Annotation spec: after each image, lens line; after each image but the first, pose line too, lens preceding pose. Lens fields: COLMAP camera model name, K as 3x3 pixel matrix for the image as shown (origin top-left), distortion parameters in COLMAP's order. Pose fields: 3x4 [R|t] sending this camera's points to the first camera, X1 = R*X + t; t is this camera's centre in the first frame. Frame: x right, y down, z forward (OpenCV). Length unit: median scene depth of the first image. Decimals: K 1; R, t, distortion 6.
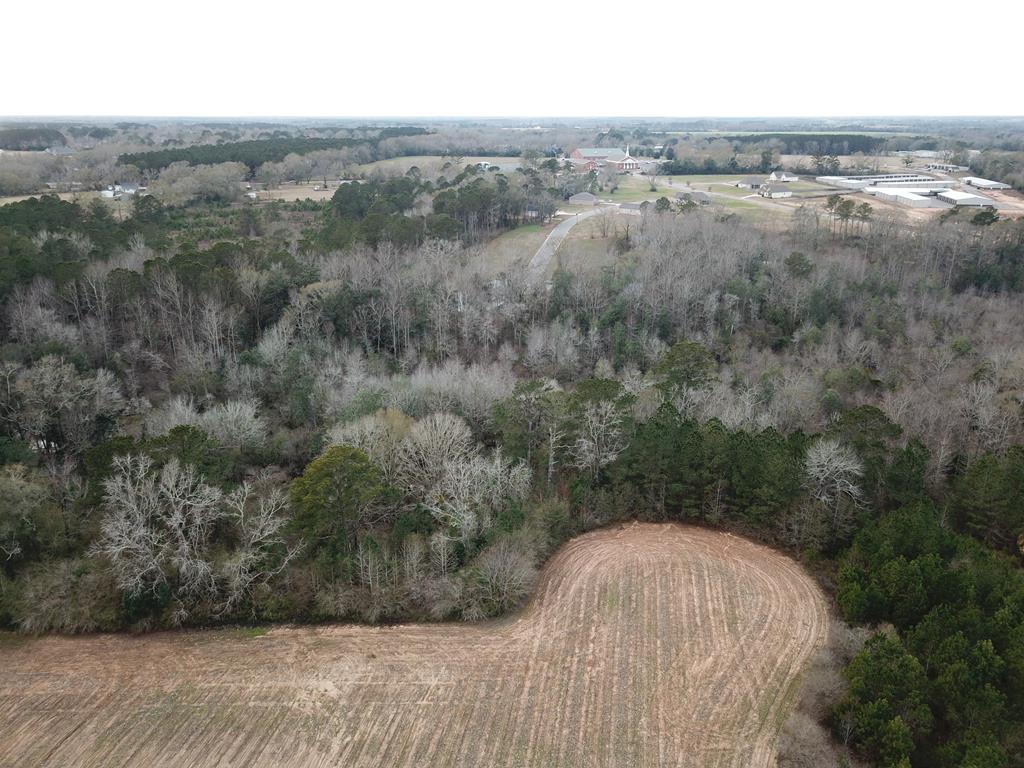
lens RADIAL K [[792.8, 0, 512.0], [0, 792.8, 384.0], [0, 0, 1]] dist [0.001810, 0.000973]
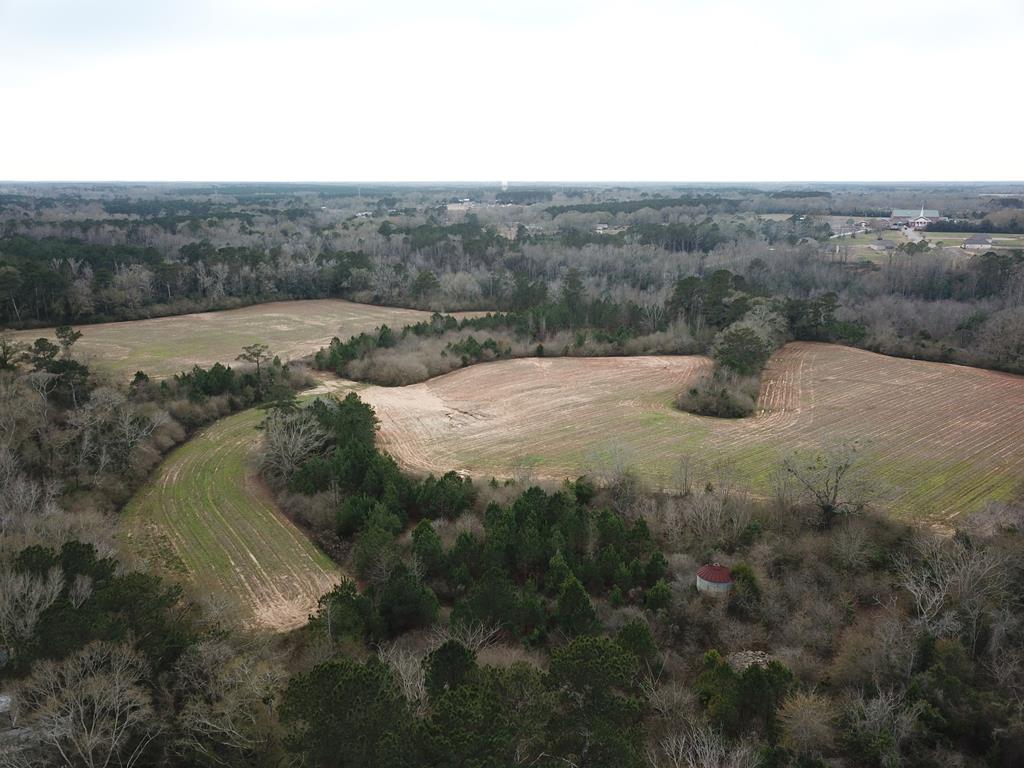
lens RADIAL K [[794.2, 0, 506.3], [0, 794.2, 384.2], [0, 0, 1]] dist [0.007104, -0.006271]
pose [[0.806259, 0.147090, -0.572984, 1.592822], [-0.189840, 0.981699, -0.015117, 0.407523], [0.560274, 0.120963, 0.819427, -1.247536]]
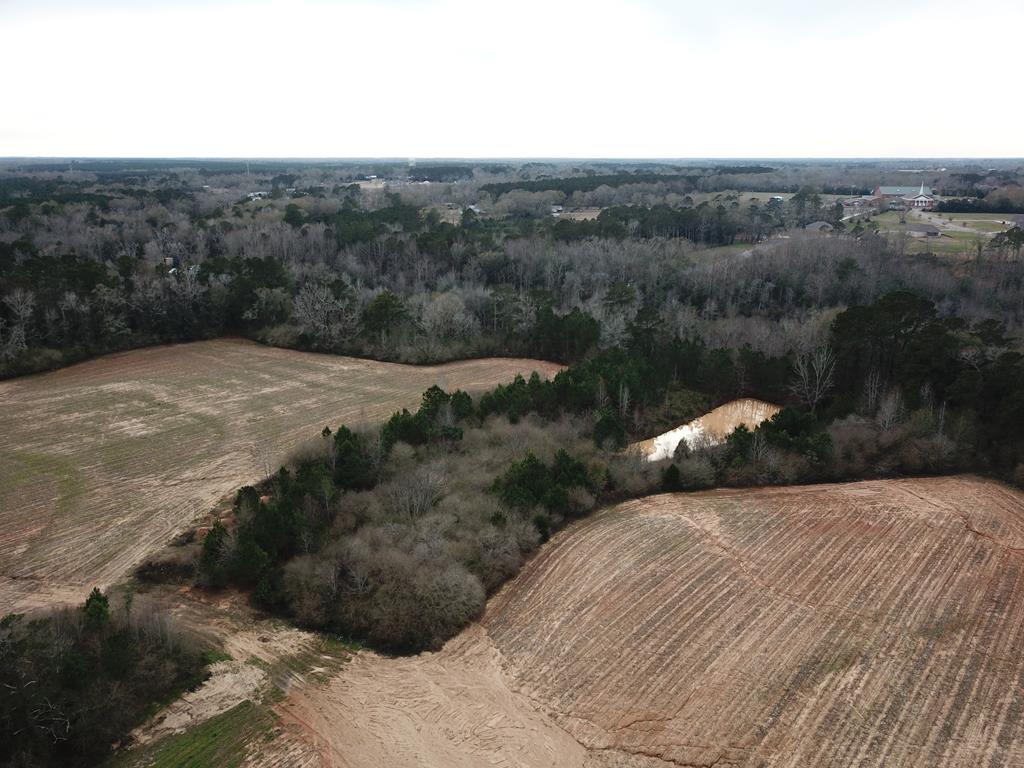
lens RADIAL K [[792.8, 0, 512.0], [0, 792.8, 384.0], [0, 0, 1]] dist [0.001810, 0.000973]
pose [[0.879586, 0.131498, -0.457205, 0.811687], [-0.153377, 0.988108, -0.010880, 0.213840], [0.450337, 0.079694, 0.889295, -0.593783]]
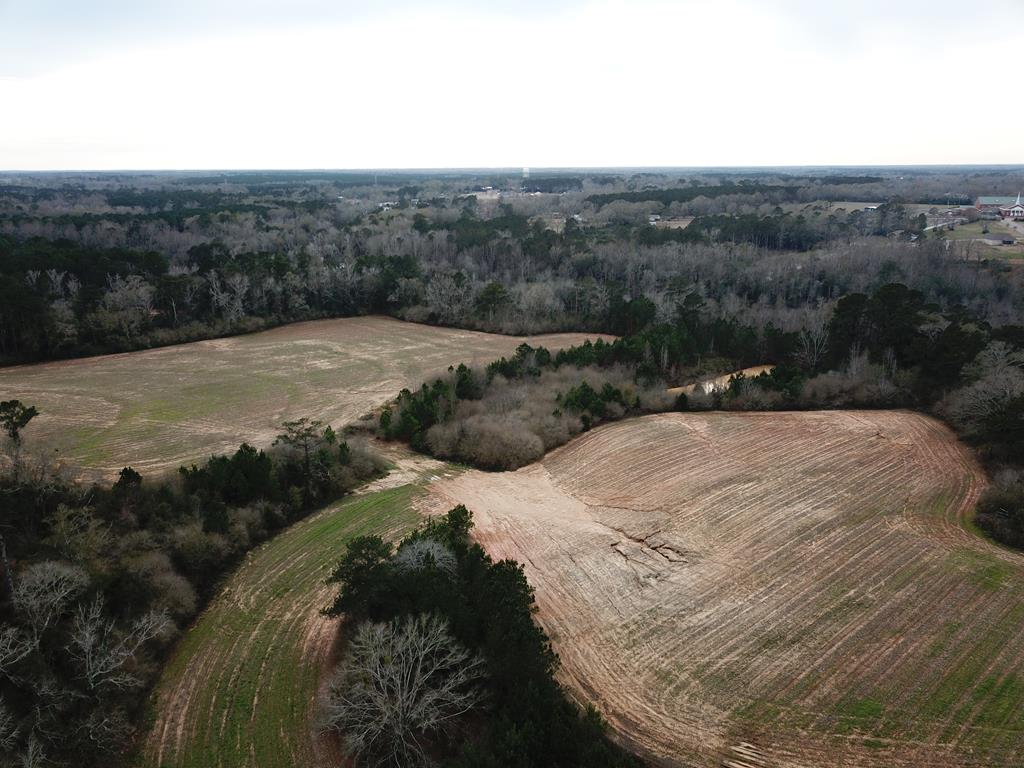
lens RADIAL K [[794.2, 0, 506.3], [0, 794.2, 384.2], [0, 0, 1]] dist [0.007104, -0.006271]
pose [[0.800573, 0.153146, -0.579336, 1.110259], [-0.185997, 0.982547, 0.002708, 0.306367], [0.569639, 0.105587, 0.815085, -0.959557]]
